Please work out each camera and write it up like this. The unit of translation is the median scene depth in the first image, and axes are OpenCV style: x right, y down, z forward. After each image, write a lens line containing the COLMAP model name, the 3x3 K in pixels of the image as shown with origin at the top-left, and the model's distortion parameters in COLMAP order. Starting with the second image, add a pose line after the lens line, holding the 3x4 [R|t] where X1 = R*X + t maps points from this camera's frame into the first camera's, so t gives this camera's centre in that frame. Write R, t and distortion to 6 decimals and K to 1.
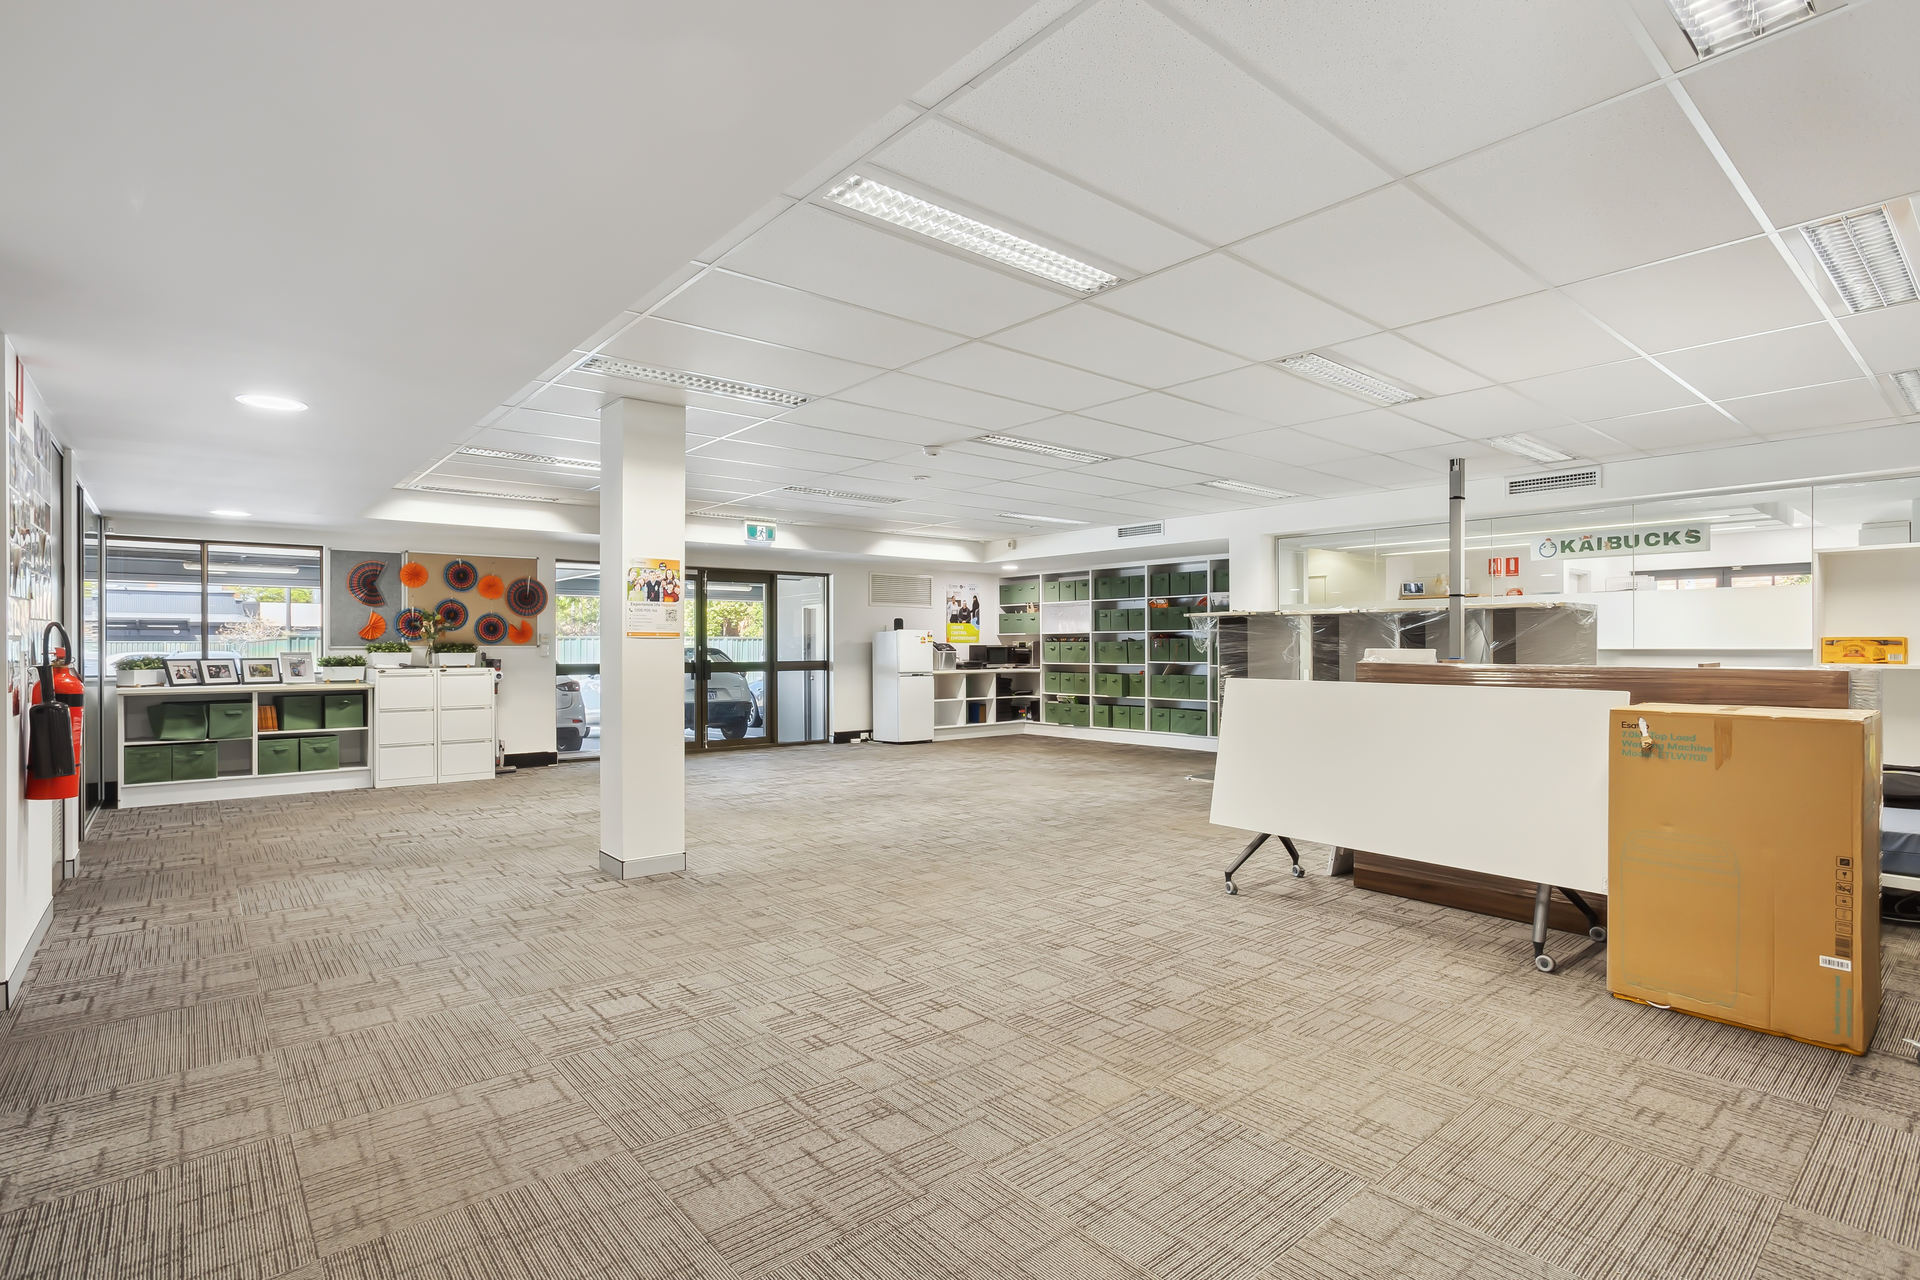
lens RADIAL K [[927.4, 0, 952.7], [0, 927.4, 642.6], [0, 0, 1]] dist [-0.001613, -0.000922]
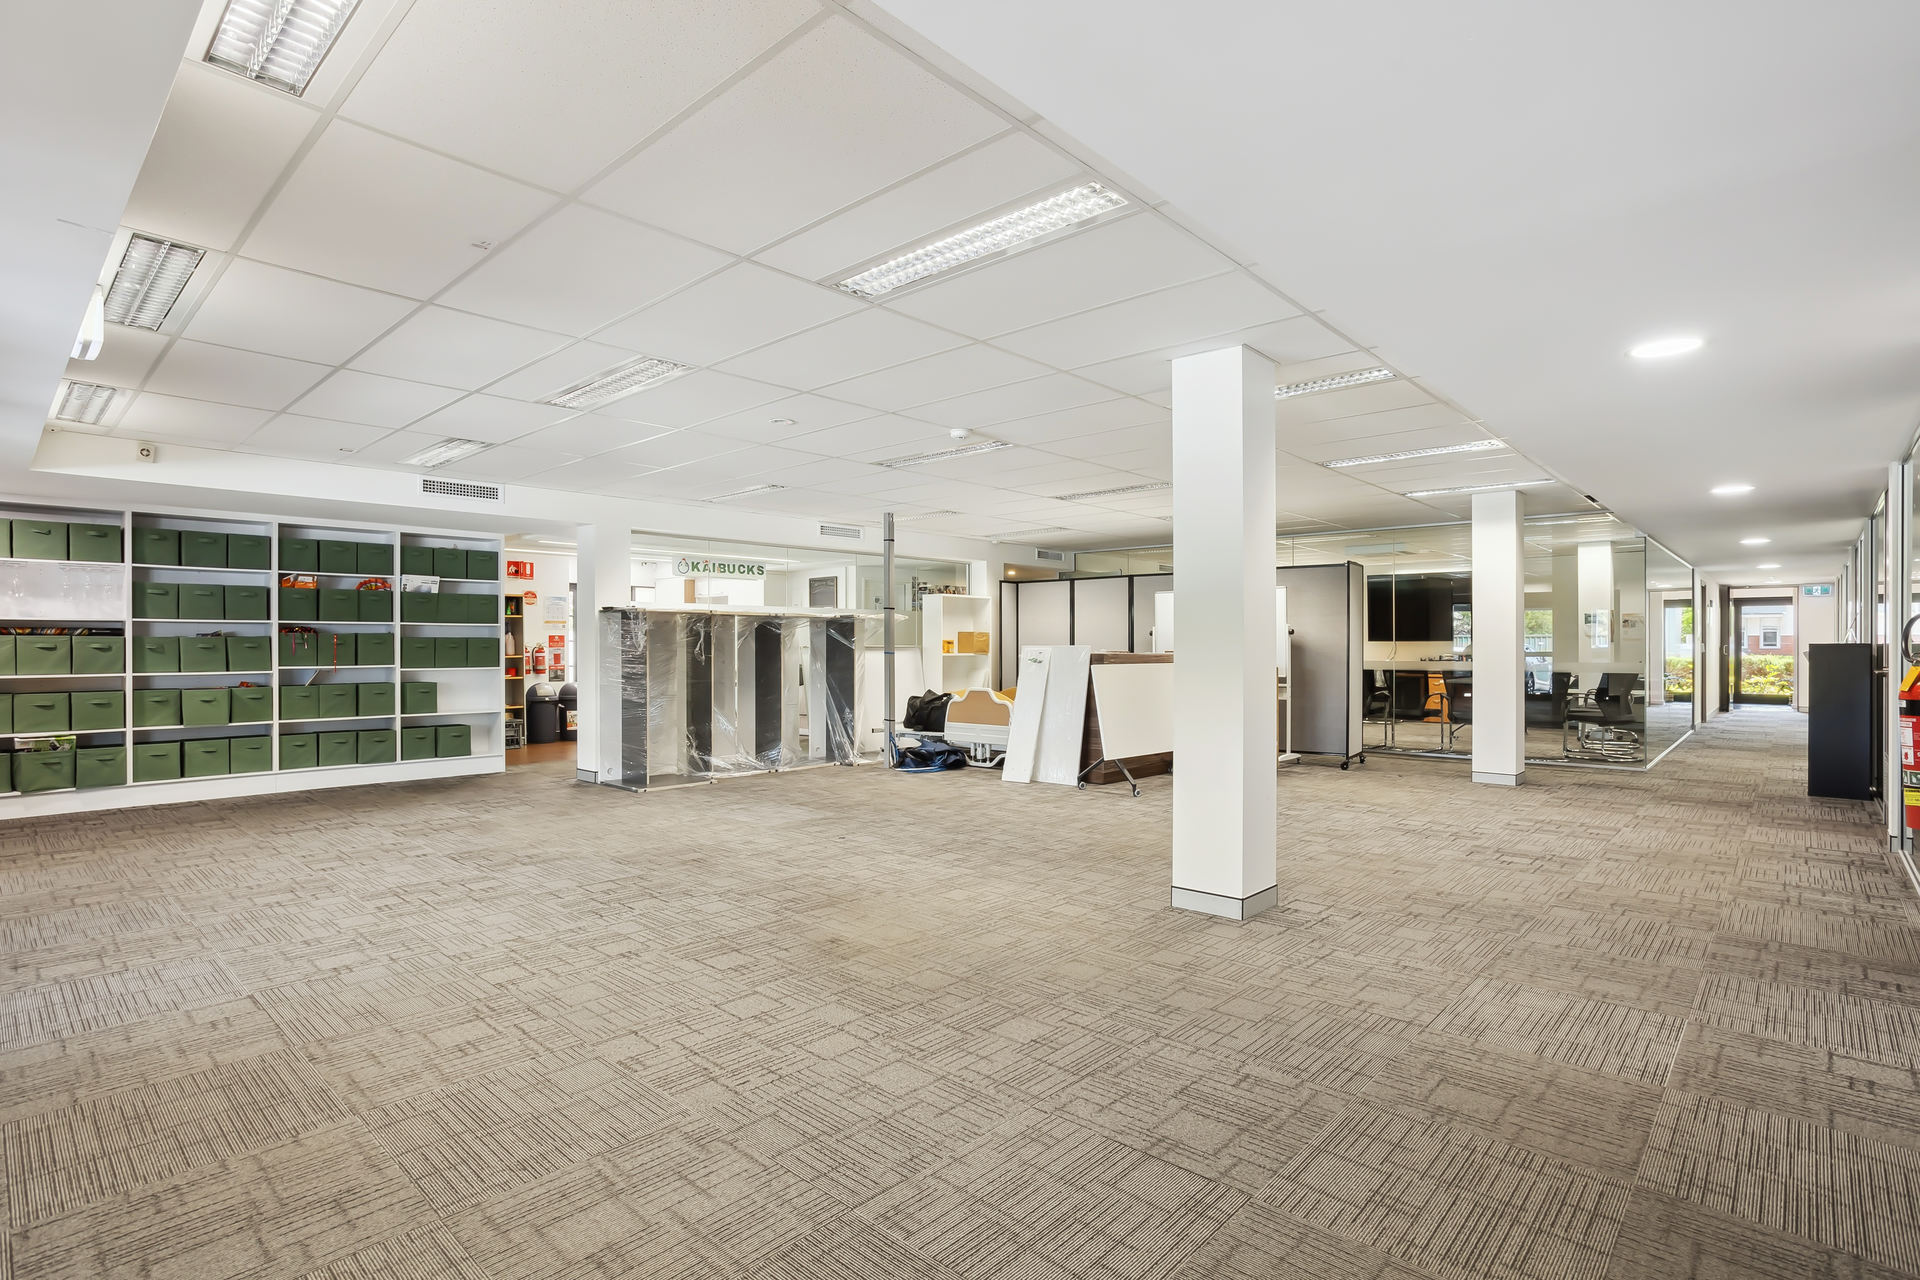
lens RADIAL K [[927.7, 0, 951.8], [0, 927.7, 643.1], [0, 0, 1]] dist [-0.024462, 0.001241]
pose [[-0.125120, -0.000937, 0.992141, -0.504881], [-0.001011, 0.999999, 0.000817, 0.002144], [-0.992141, -0.000901, -0.125121, 0.599476]]
